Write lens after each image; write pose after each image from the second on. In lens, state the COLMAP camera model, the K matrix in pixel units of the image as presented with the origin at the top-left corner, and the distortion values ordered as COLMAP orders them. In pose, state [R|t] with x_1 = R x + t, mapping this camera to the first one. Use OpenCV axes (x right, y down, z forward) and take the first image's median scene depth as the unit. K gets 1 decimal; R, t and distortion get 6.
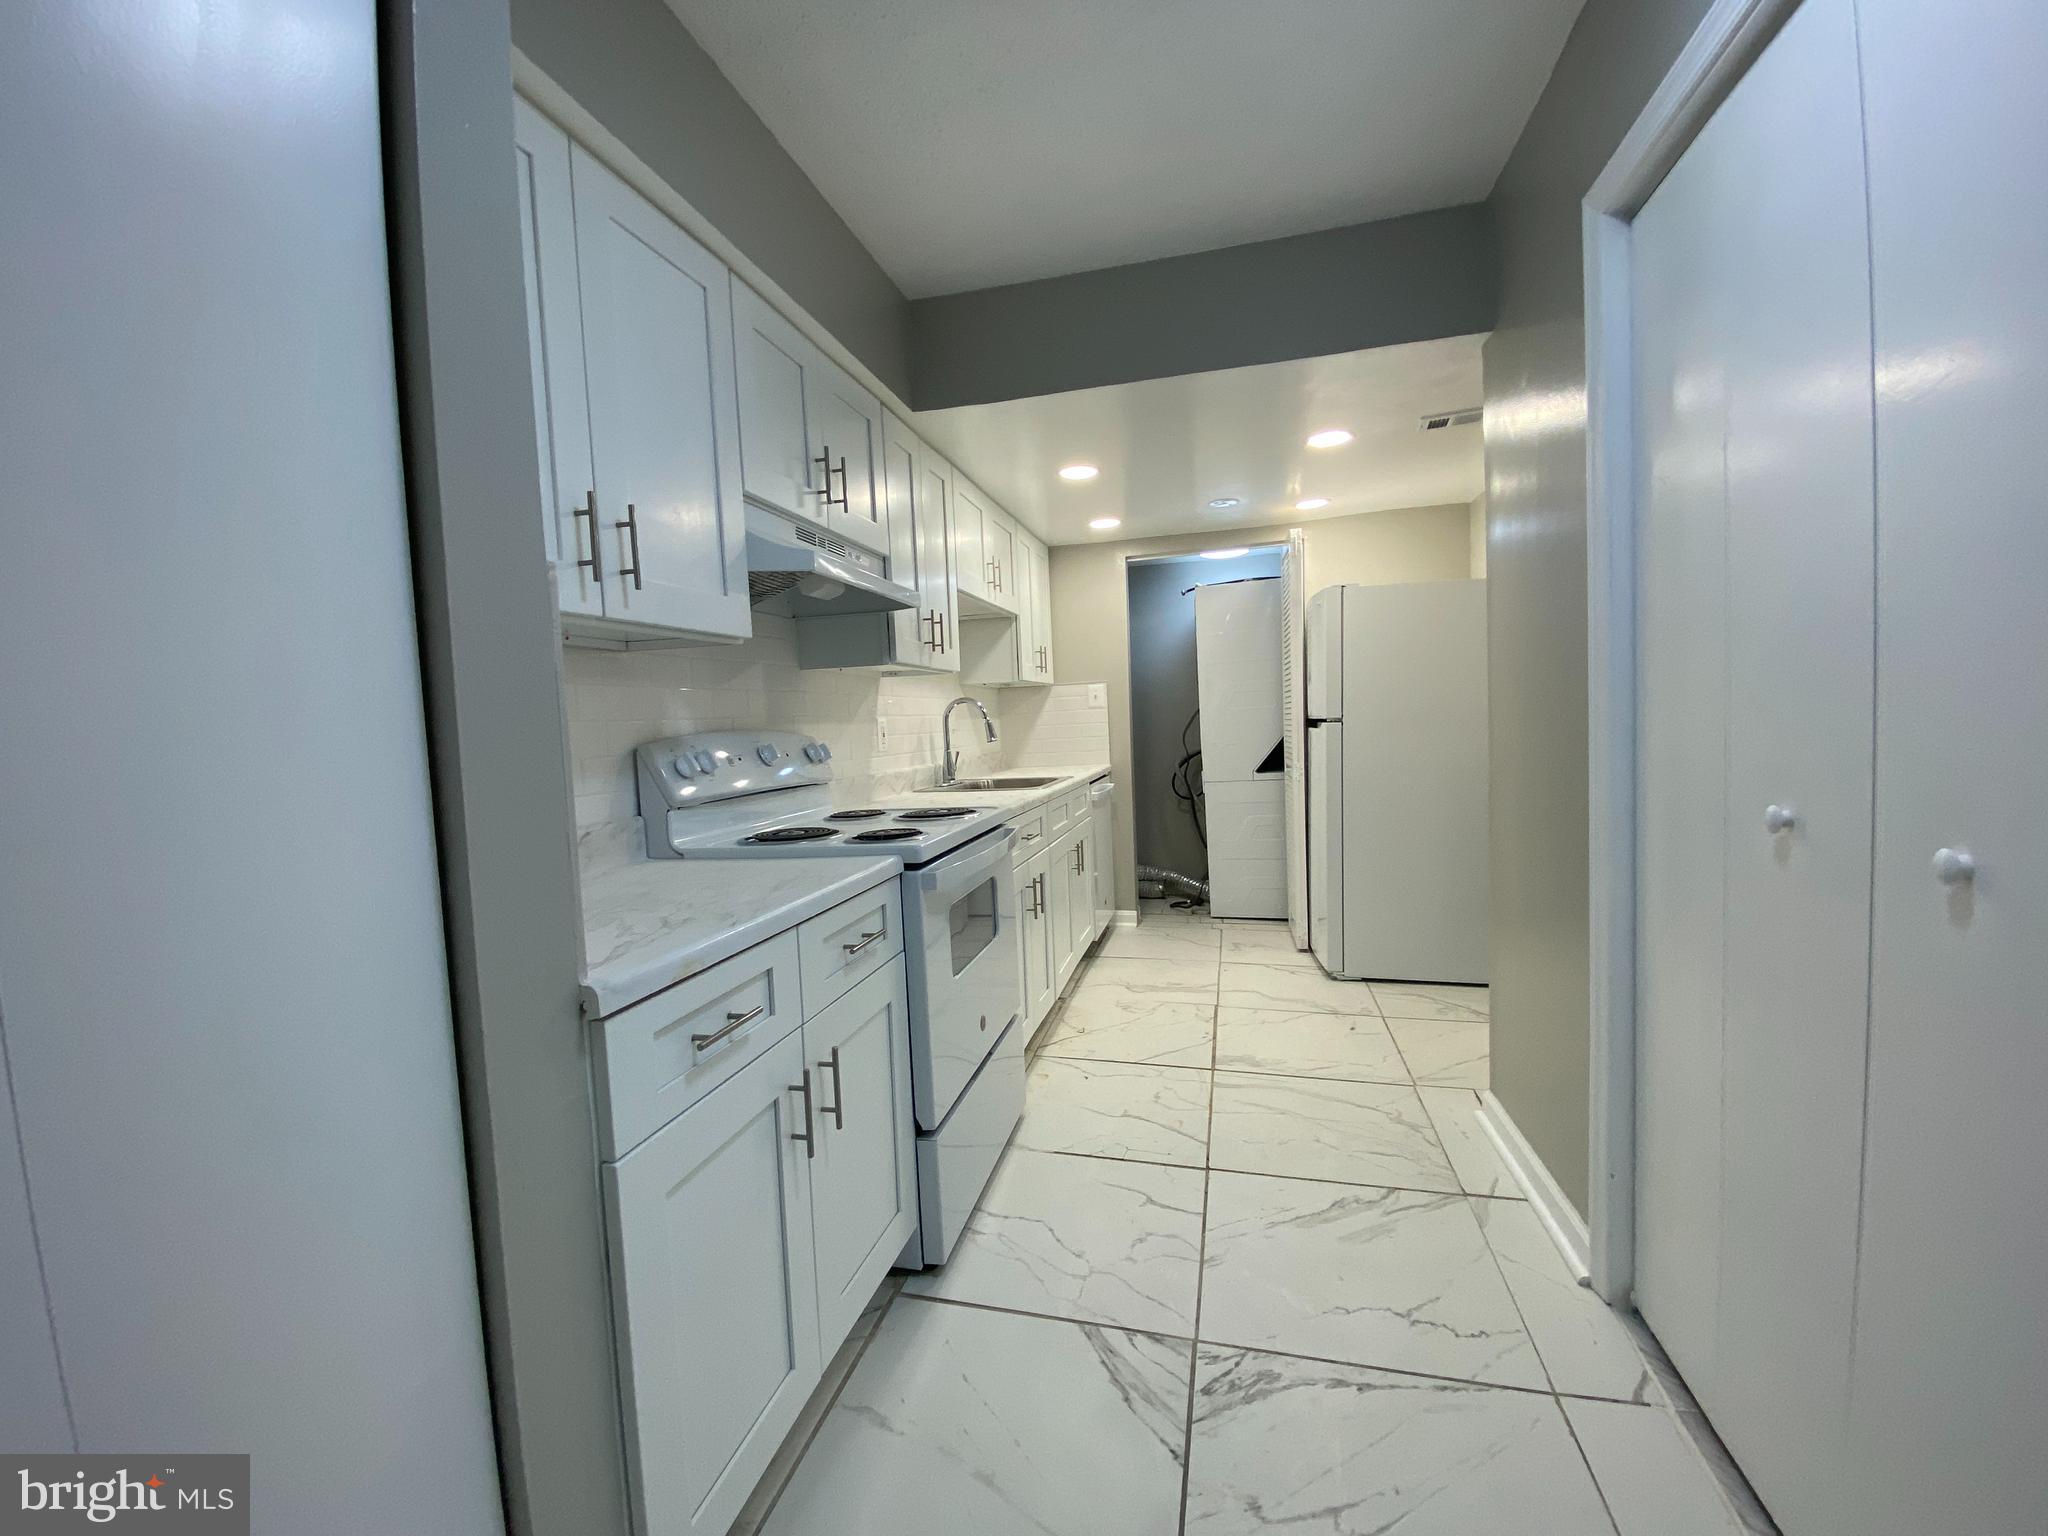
lens RADIAL K [[846.4, 0, 1013.2], [0, 846.4, 768.7], [0, 0, 1]] dist [-0.000662, -0.000384]
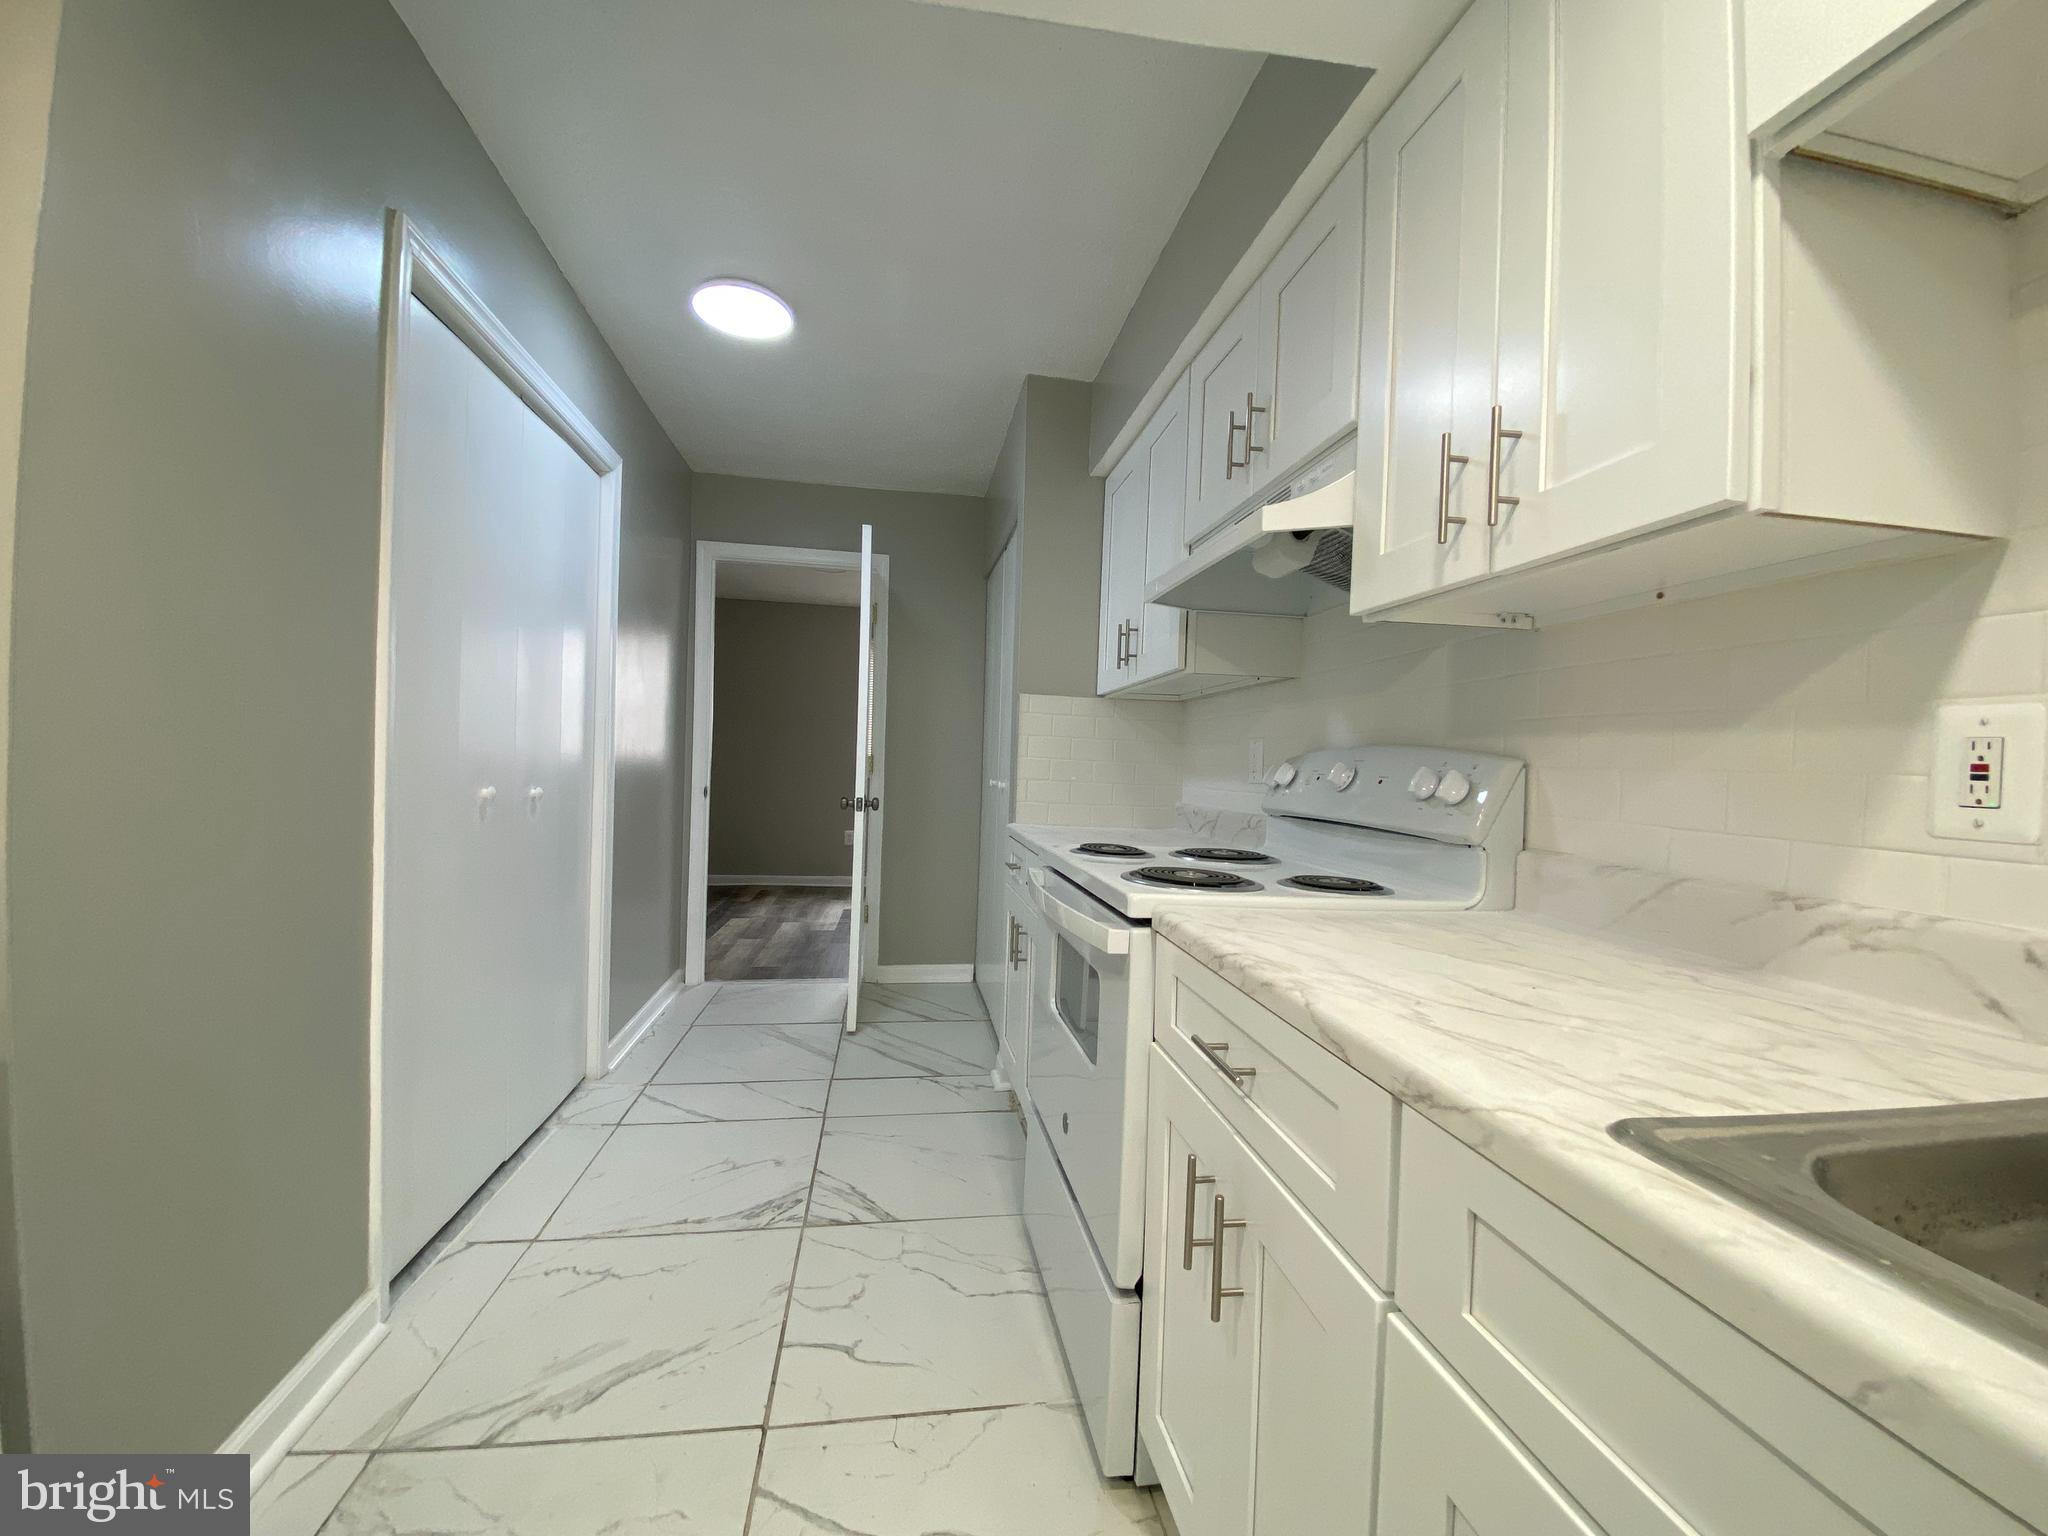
lens RADIAL K [[846.4, 0, 1021.0], [0, 846.4, 765.4], [0, 0, 1]] dist [-0.000662, -0.000384]
pose [[-0.917590, 0.013816, -0.397287, 0.409378], [-0.018776, 0.996774, 0.078029, -0.117280], [0.397084, 0.079058, -0.914371, 2.224607]]
